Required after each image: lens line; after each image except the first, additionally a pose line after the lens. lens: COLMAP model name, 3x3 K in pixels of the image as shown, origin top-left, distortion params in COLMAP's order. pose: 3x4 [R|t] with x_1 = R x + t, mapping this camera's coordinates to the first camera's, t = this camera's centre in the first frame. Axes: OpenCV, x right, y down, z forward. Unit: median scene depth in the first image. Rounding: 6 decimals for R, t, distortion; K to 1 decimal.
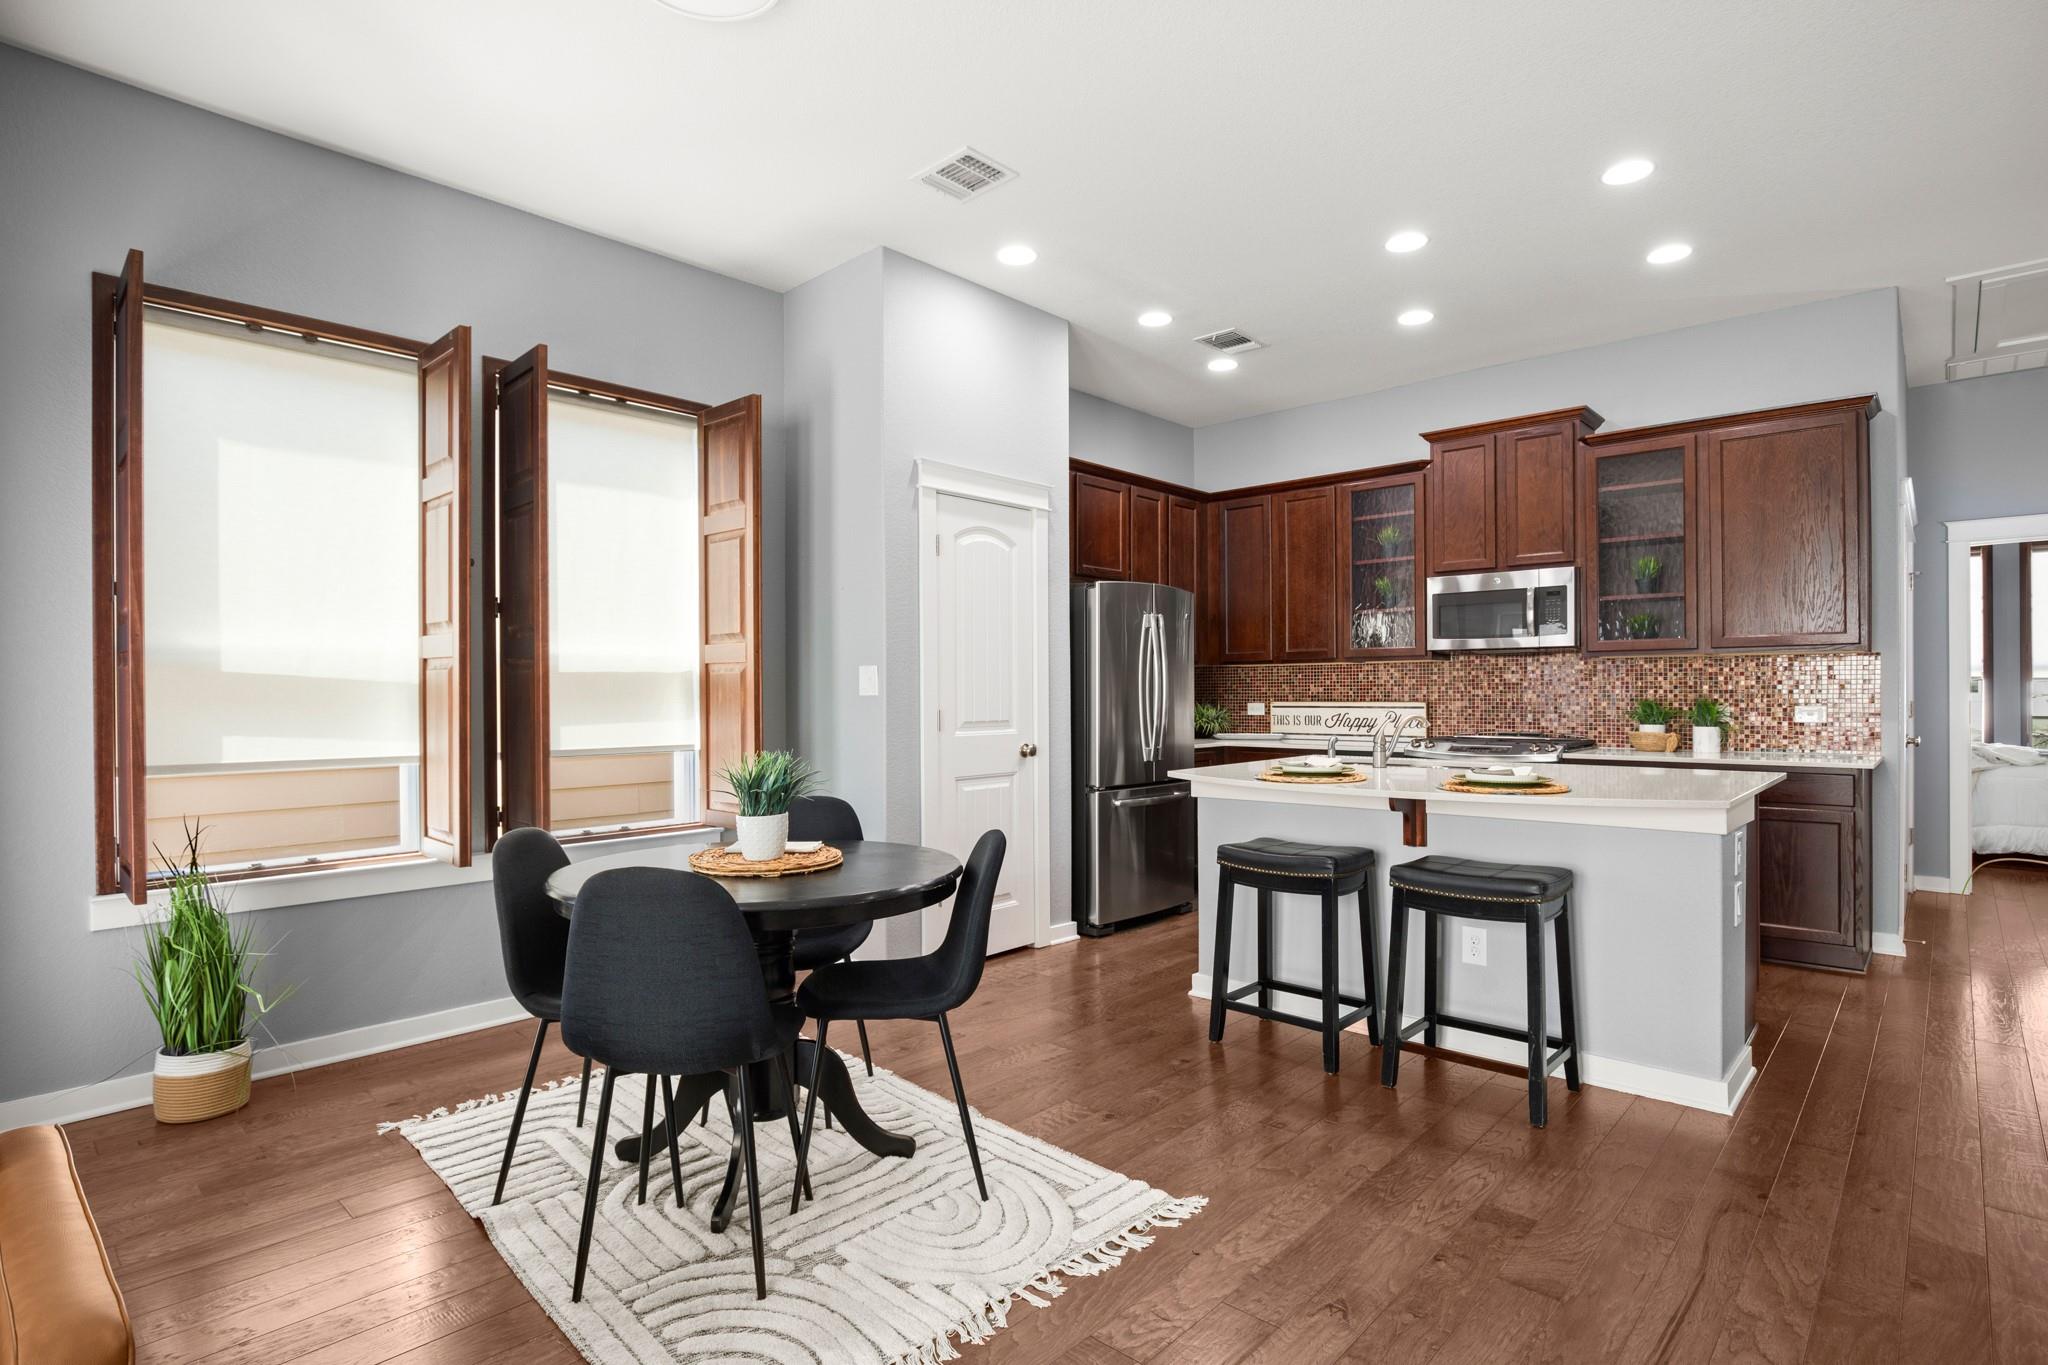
lens RADIAL K [[1015.4, 0, 1024.7], [0, 1015.4, 693.6], [0, 0, 1]] dist [-0.029220, 0.003276]
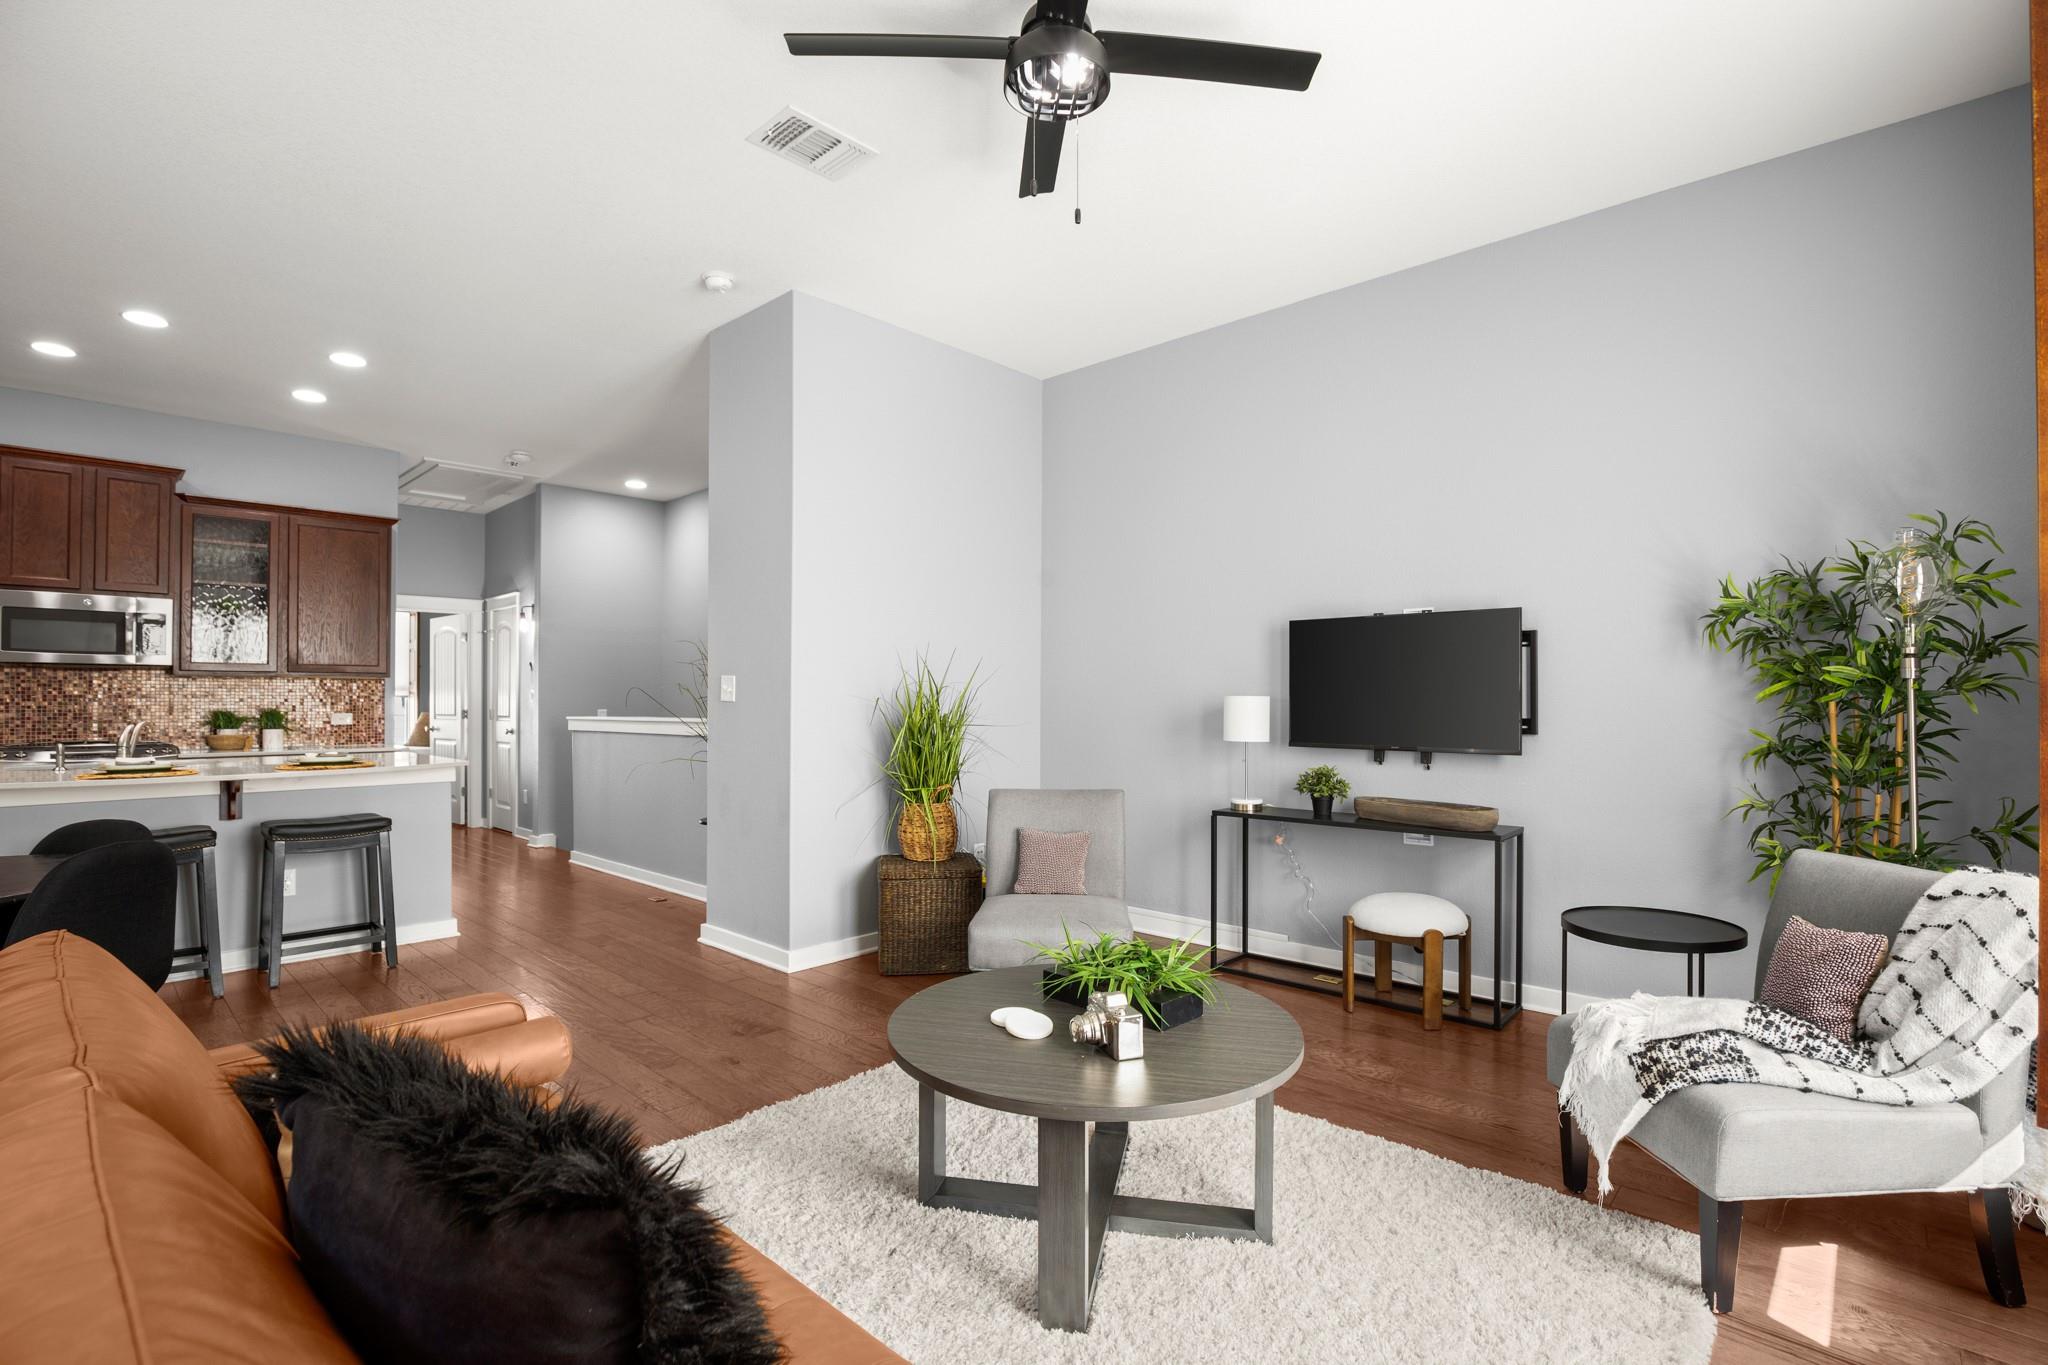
lens RADIAL K [[938.7, 0, 1052.8], [0, 938.7, 700.9], [0, 0, 1]] dist [-0.031418, 0.000613]
pose [[-0.015465, 0.004985, 0.999868, -0.624268], [0.004782, 0.999977, -0.004911, 0.006674], [-0.999869, 0.004706, -0.015489, -0.034061]]
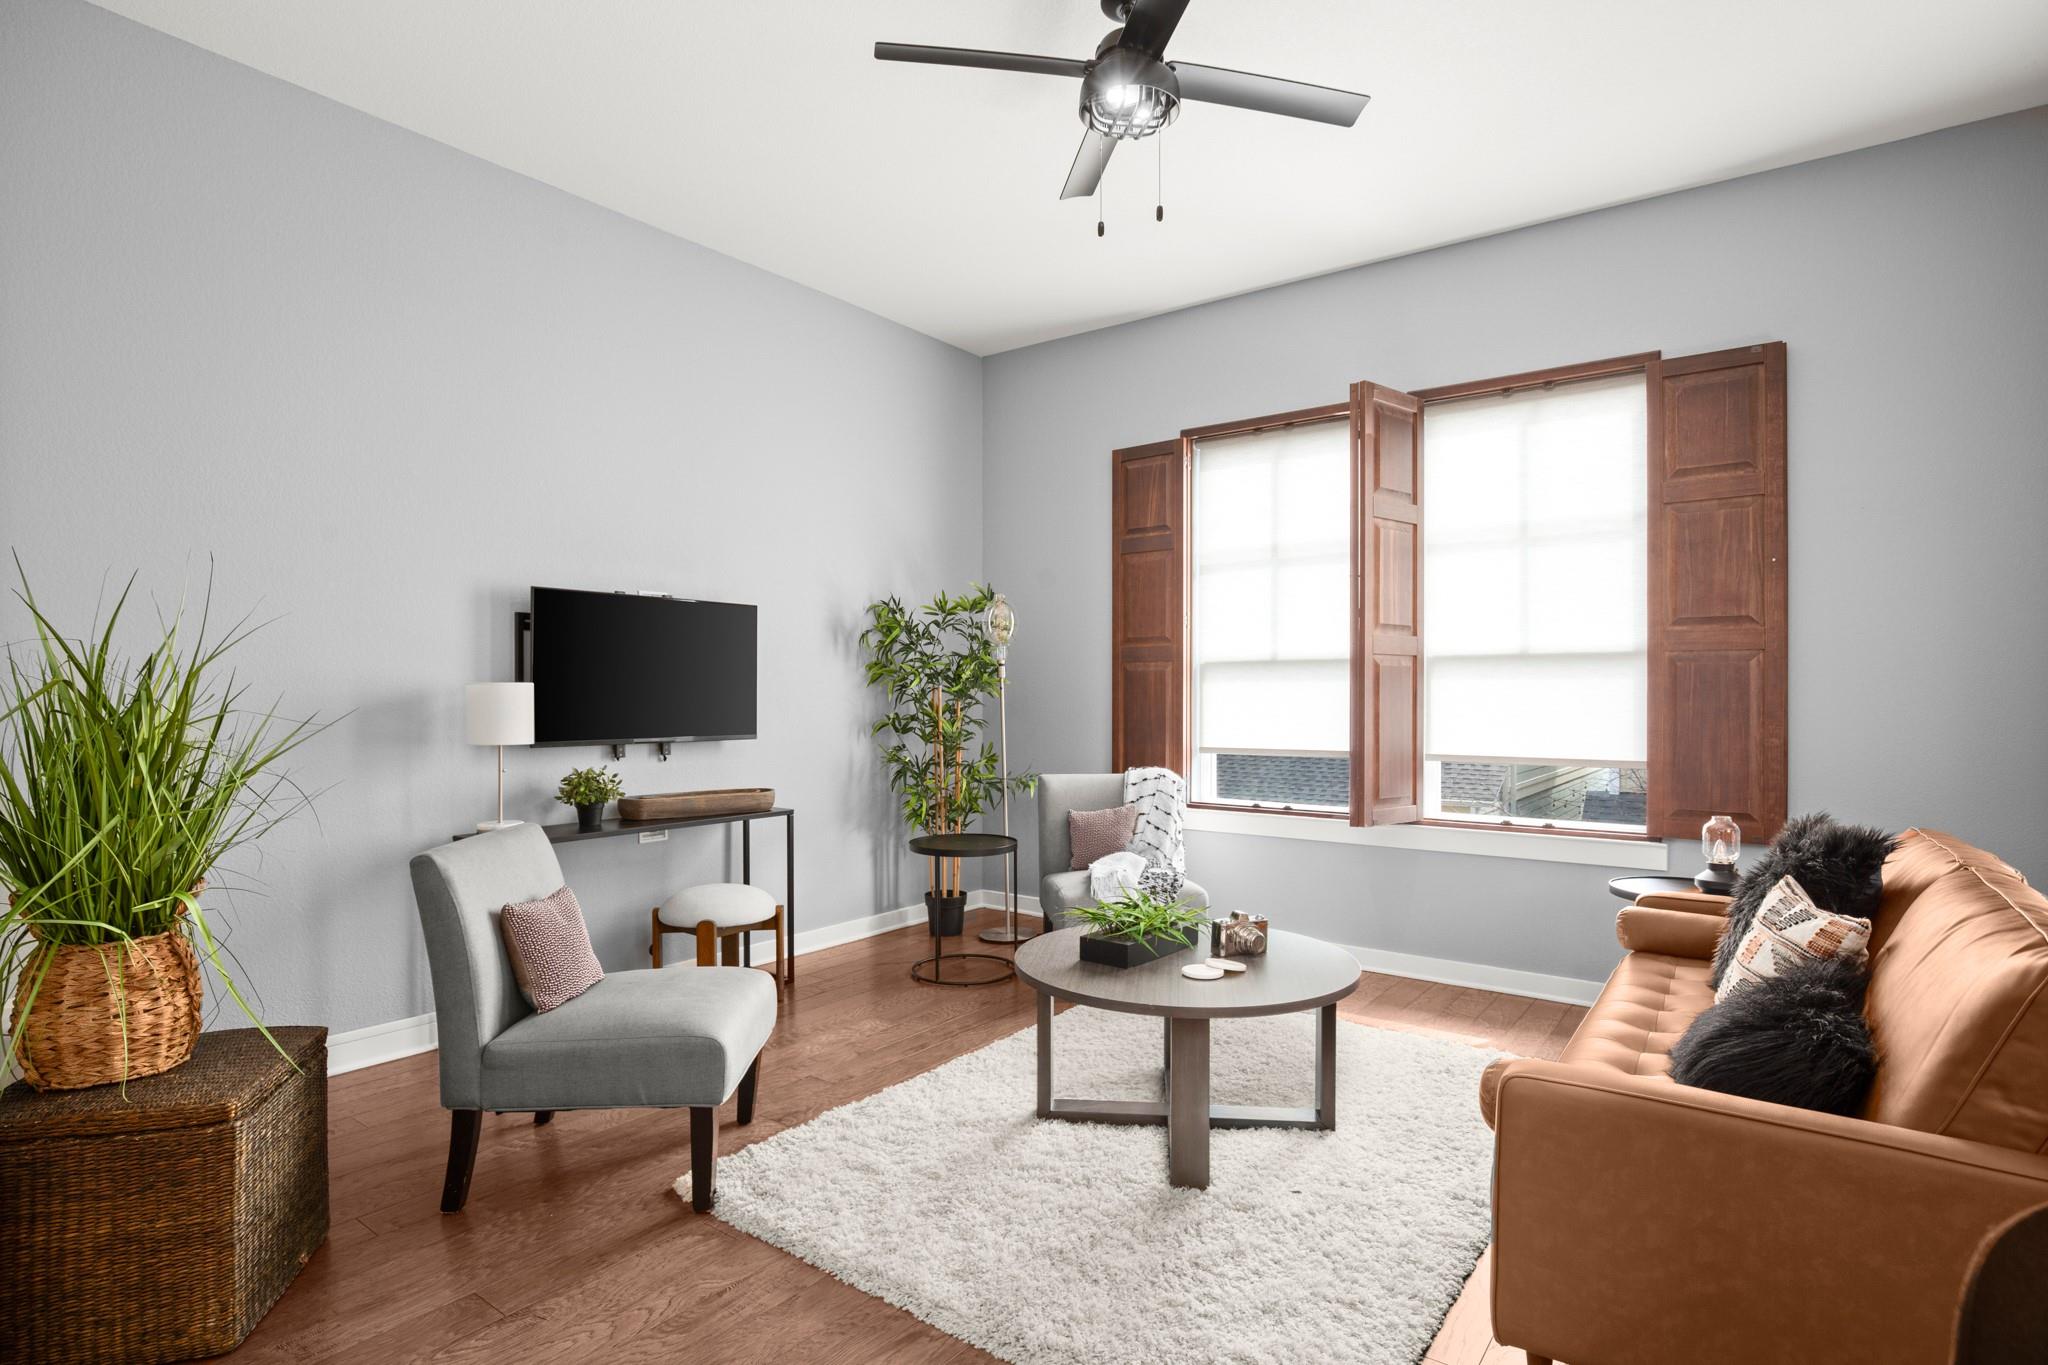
lens RADIAL K [[1035.5, 0, 1040.8], [0, 1035.5, 688.8], [0, 0, 1]] dist [0.000010, -0.000635]
pose [[-0.993409, 0.002407, -0.114601, 0.006378], [0.002290, 0.999997, 0.001156, 0.002570], [0.114604, 0.000886, -0.993411, 0.561266]]
